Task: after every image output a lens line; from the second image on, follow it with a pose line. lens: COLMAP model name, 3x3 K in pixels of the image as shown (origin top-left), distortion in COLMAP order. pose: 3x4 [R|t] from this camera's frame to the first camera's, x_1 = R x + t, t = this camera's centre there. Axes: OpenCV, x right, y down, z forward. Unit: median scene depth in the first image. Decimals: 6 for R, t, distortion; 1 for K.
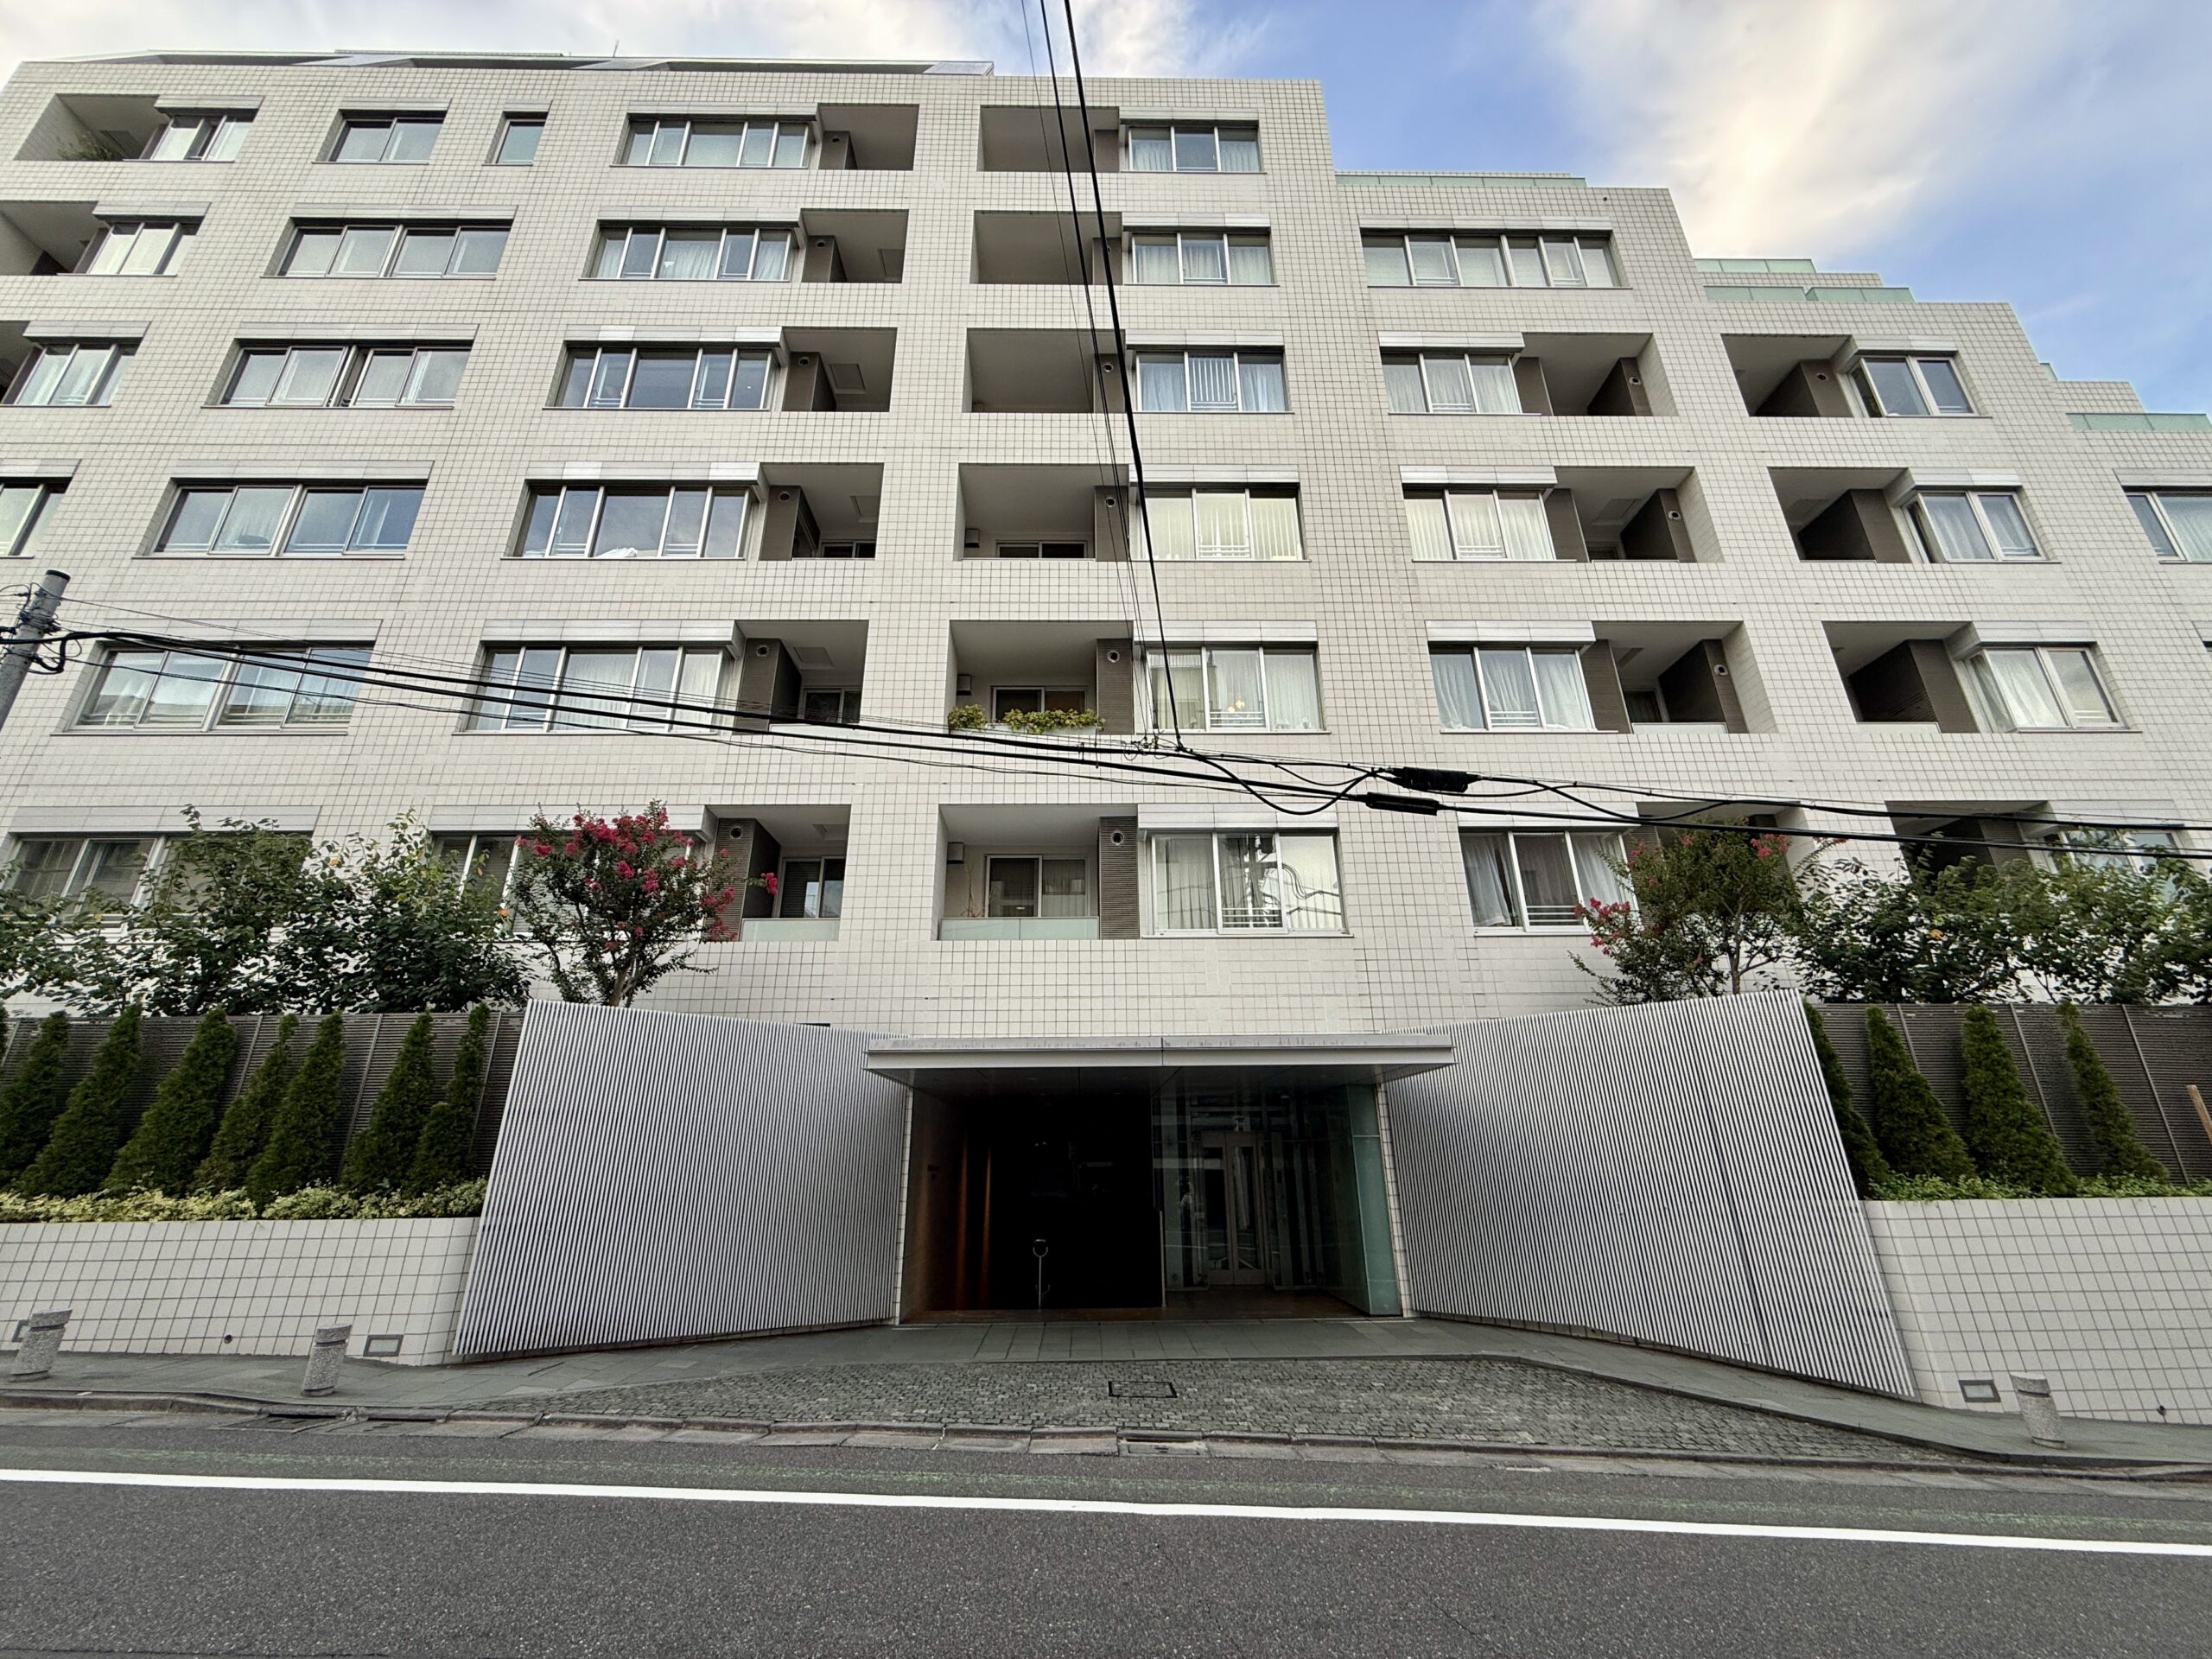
lens RADIAL K [[883.2, 0, 1106.0], [0, 883.2, 829.5], [0, 0, 1]] dist [-0.000077, 0.000002]
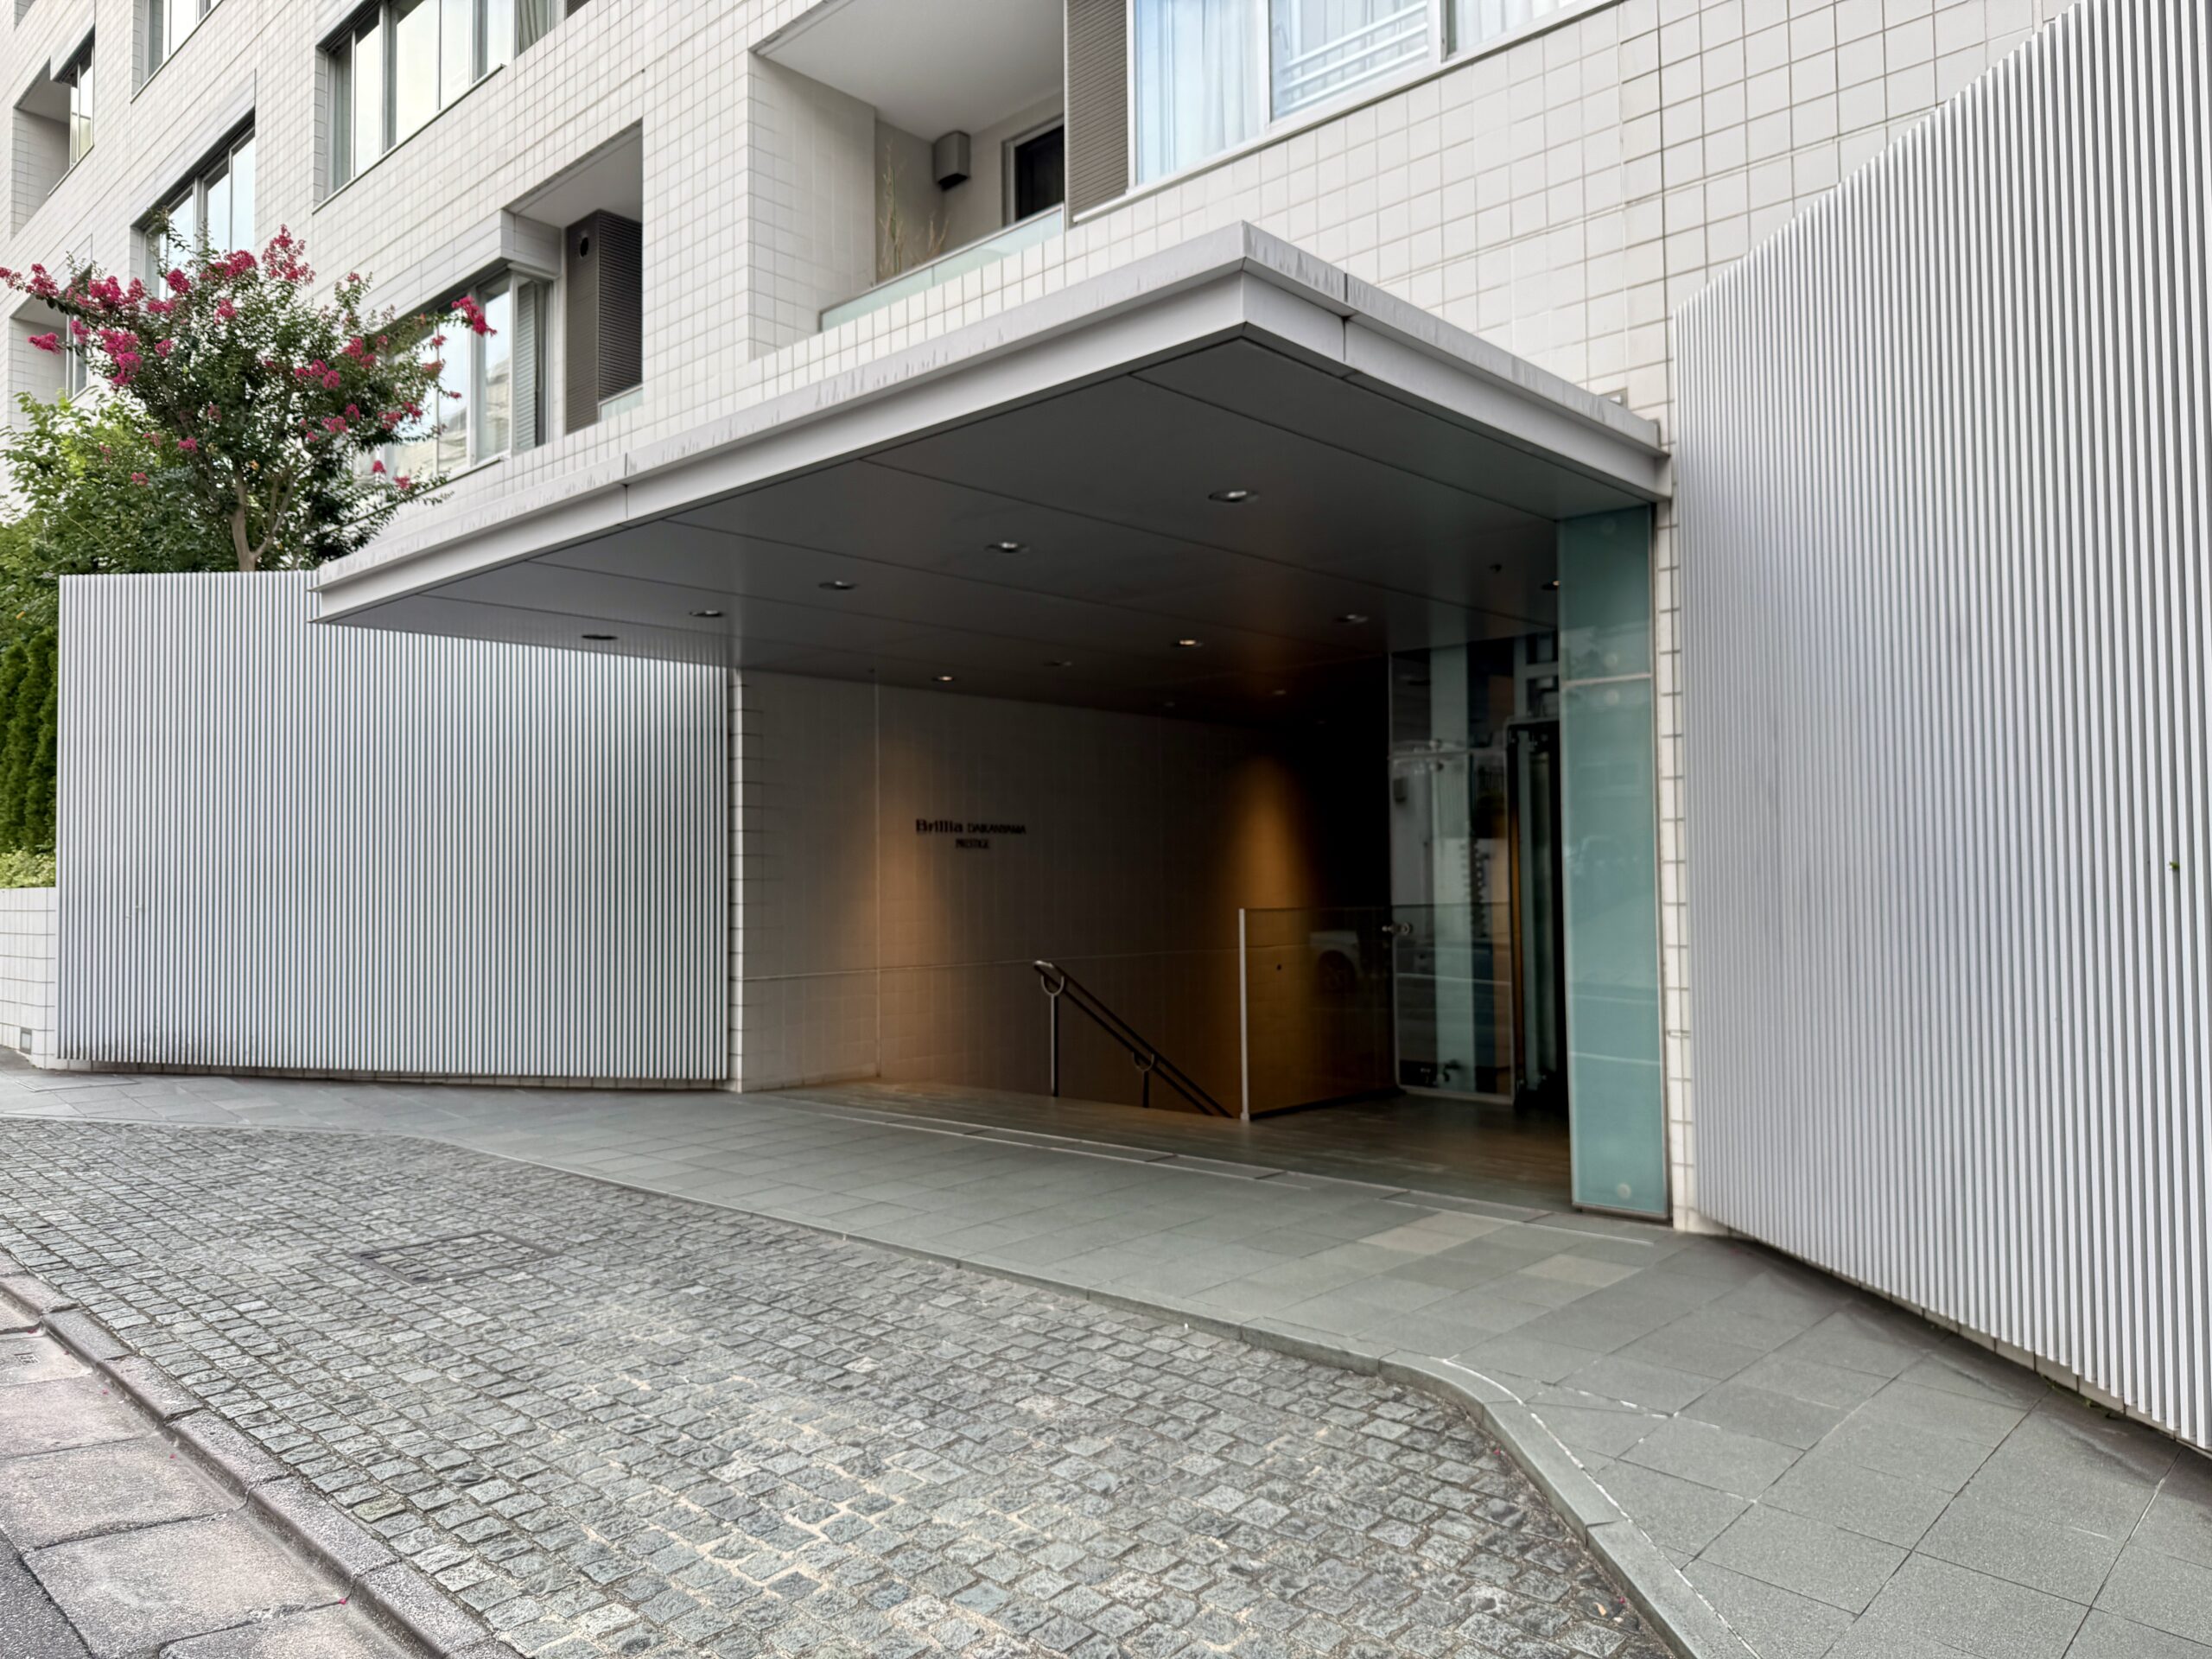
lens RADIAL K [[1570.4, 0, 1106.0], [0, 1570.4, 829.5], [0, 0, 1]] dist [0.006302, 0.000128]
pose [[0.715364, -0.022441, -0.698391, 0.576787], [0.252481, 0.940258, 0.228405, 0.244737], [0.651542, -0.339724, 0.678293, 0.541827]]
